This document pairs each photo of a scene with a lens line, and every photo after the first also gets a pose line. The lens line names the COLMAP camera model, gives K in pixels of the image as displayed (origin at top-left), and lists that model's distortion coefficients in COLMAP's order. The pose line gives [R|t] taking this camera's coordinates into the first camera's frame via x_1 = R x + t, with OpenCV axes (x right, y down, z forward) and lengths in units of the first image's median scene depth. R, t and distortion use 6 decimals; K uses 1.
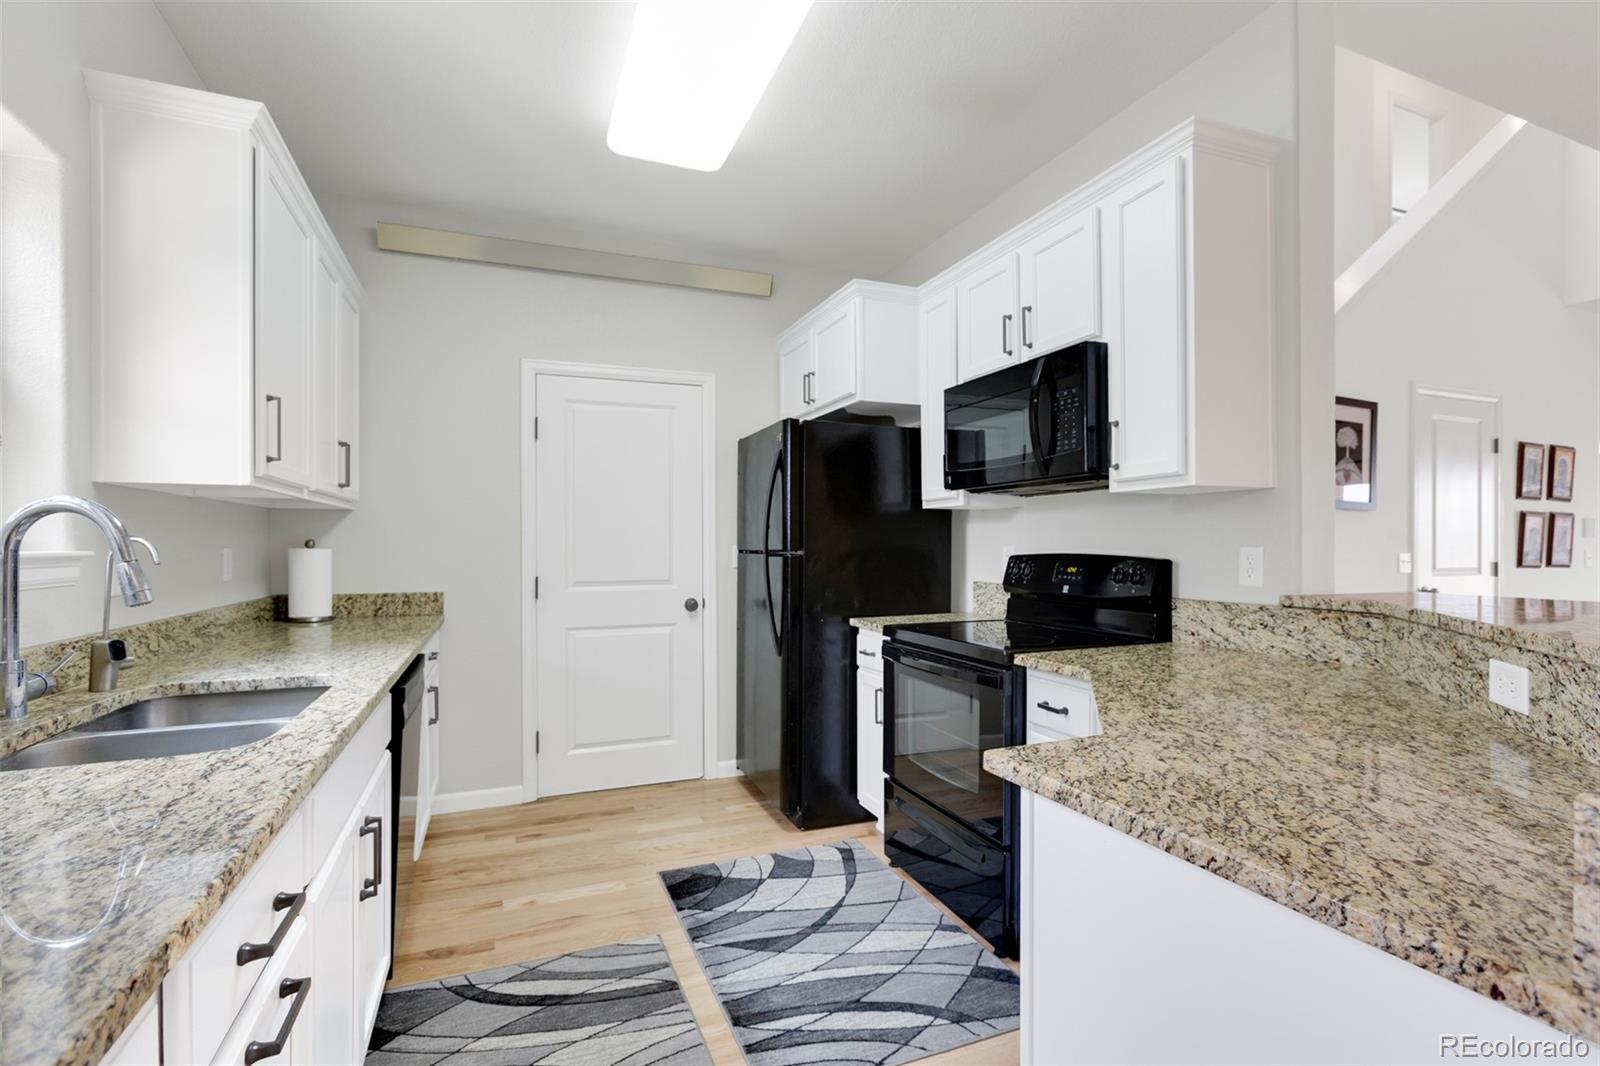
lens RADIAL K [[751.6, 0, 805.8], [0, 751.6, 546.1], [0, 0, 1]] dist [0.001275, 0.000831]
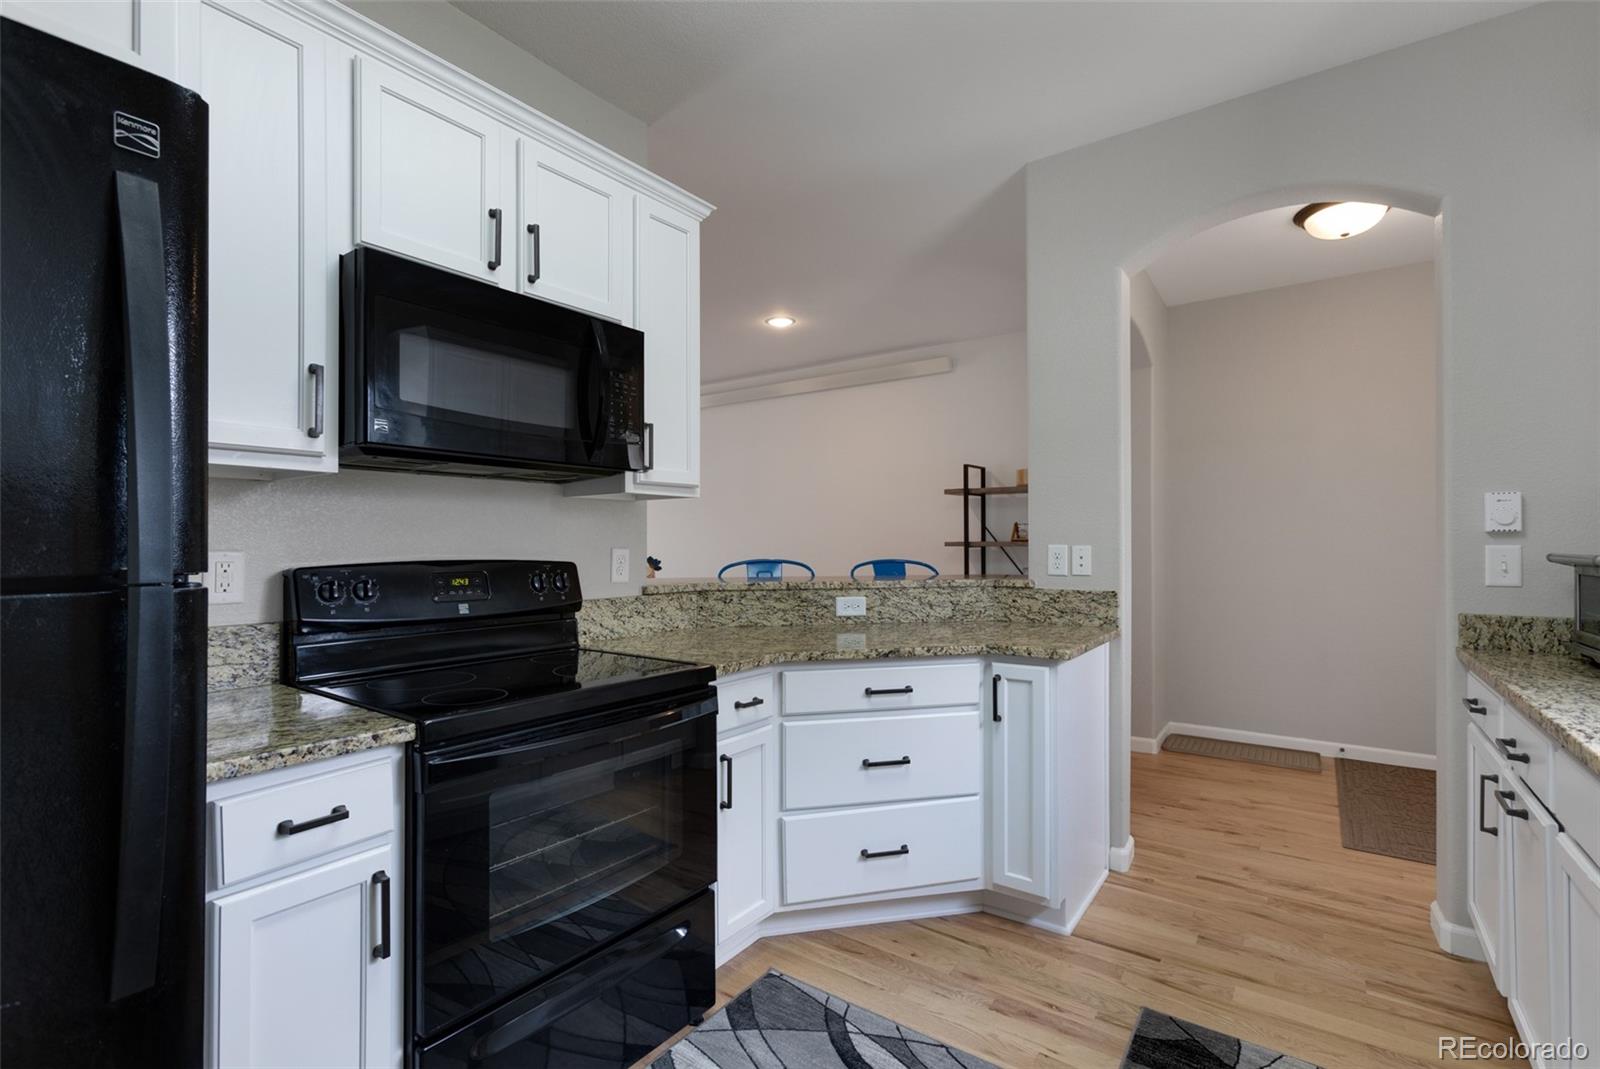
lens RADIAL K [[723.4, 0, 784.2], [0, 723.4, 537.4], [0, 0, 1]] dist [-0.001485, 0.000812]
pose [[-0.524561, 0.011442, 0.851296, -0.510660], [0.005187, 0.999934, -0.010243, -0.003593], [-0.851357, -0.000957, -0.524585, 1.382761]]
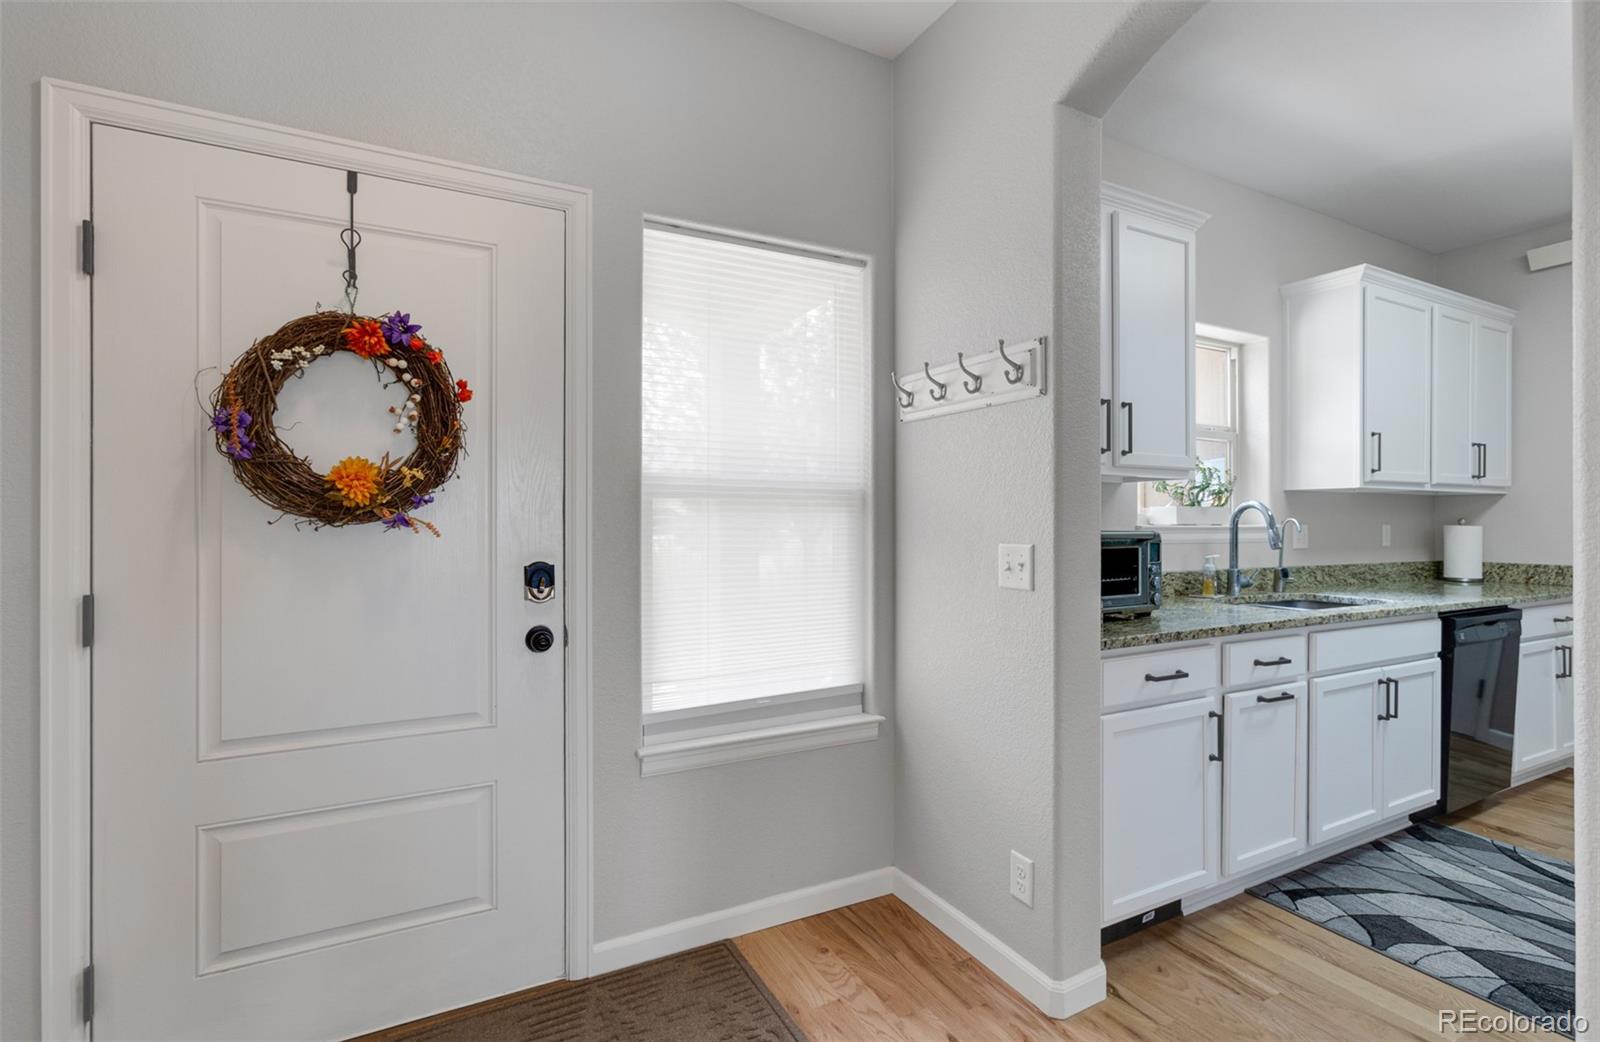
lens RADIAL K [[720.1, 0, 787.2], [0, 720.1, 524.4], [0, 0, 1]] dist [-0.002010, -0.000664]
pose [[0.083888, 0.003912, -0.996467, 0.690091], [-0.004381, 0.999984, 0.003557, 0.002728], [0.996466, 0.004067, 0.083904, -0.384463]]
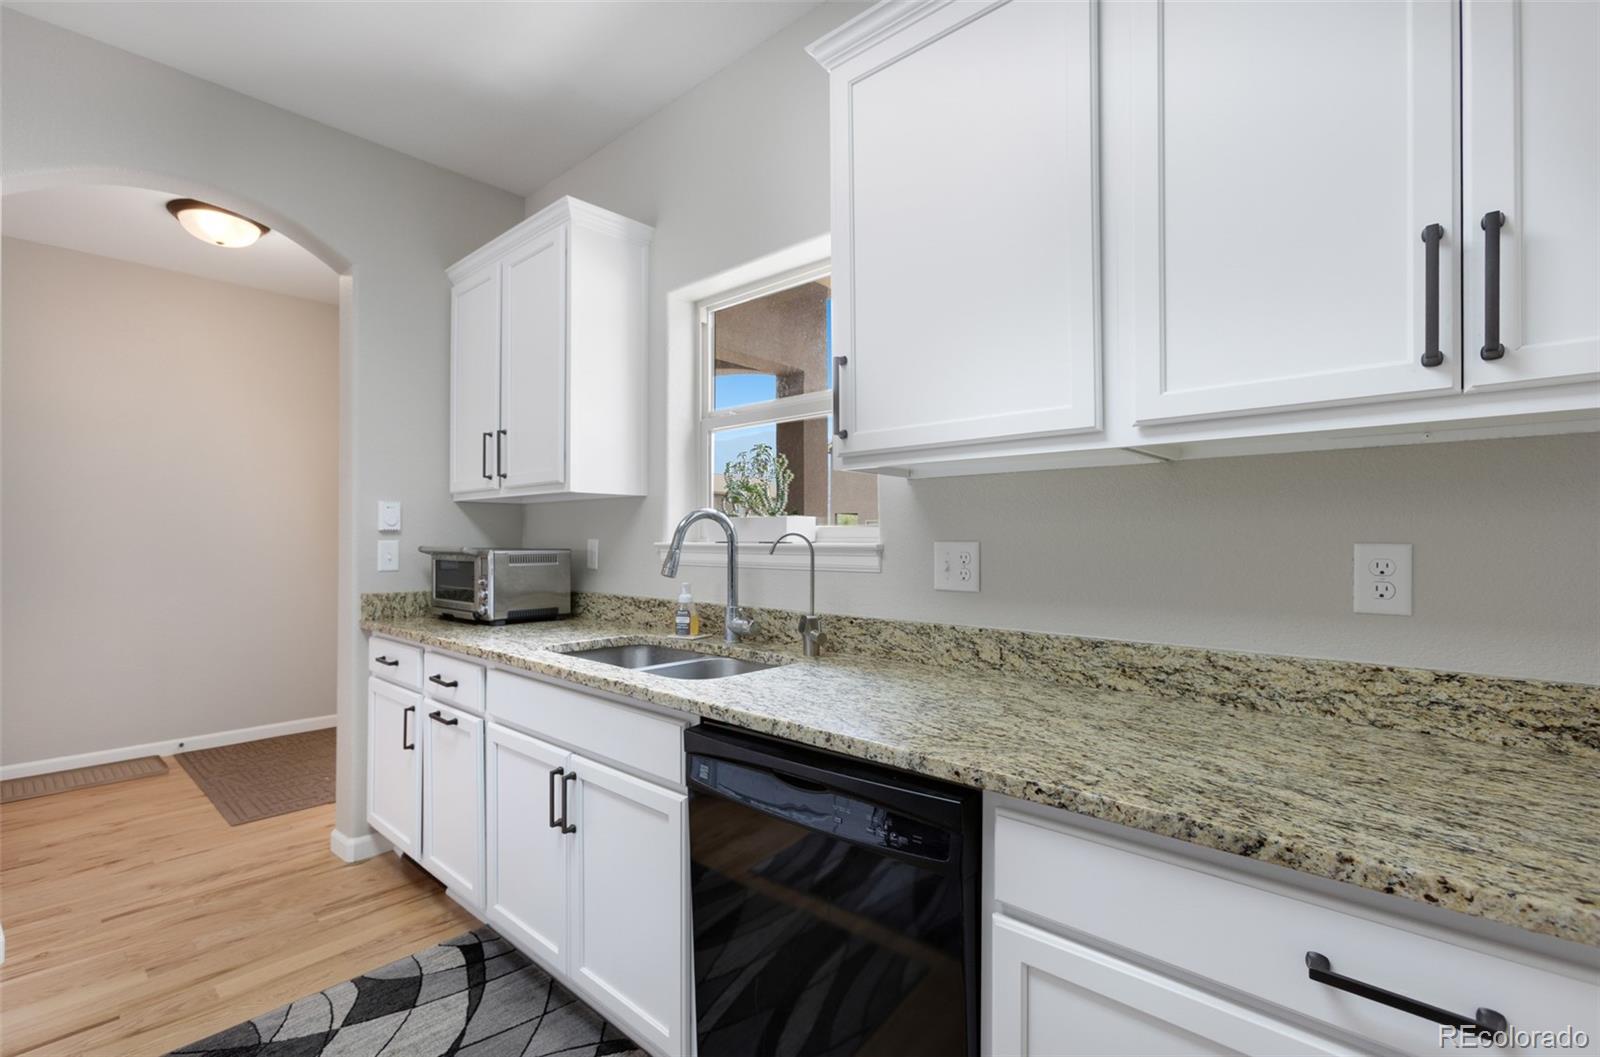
lens RADIAL K [[712.3, 0, 791.0], [0, 712.3, 536.5], [0, 0, 1]] dist [-0.002098, -0.000293]
pose [[-0.903396, 0.000287, -0.428807, -0.295837], [0.001052, 0.999998, -0.001547, -0.002631], [0.428806, -0.001849, -0.903395, 1.531246]]
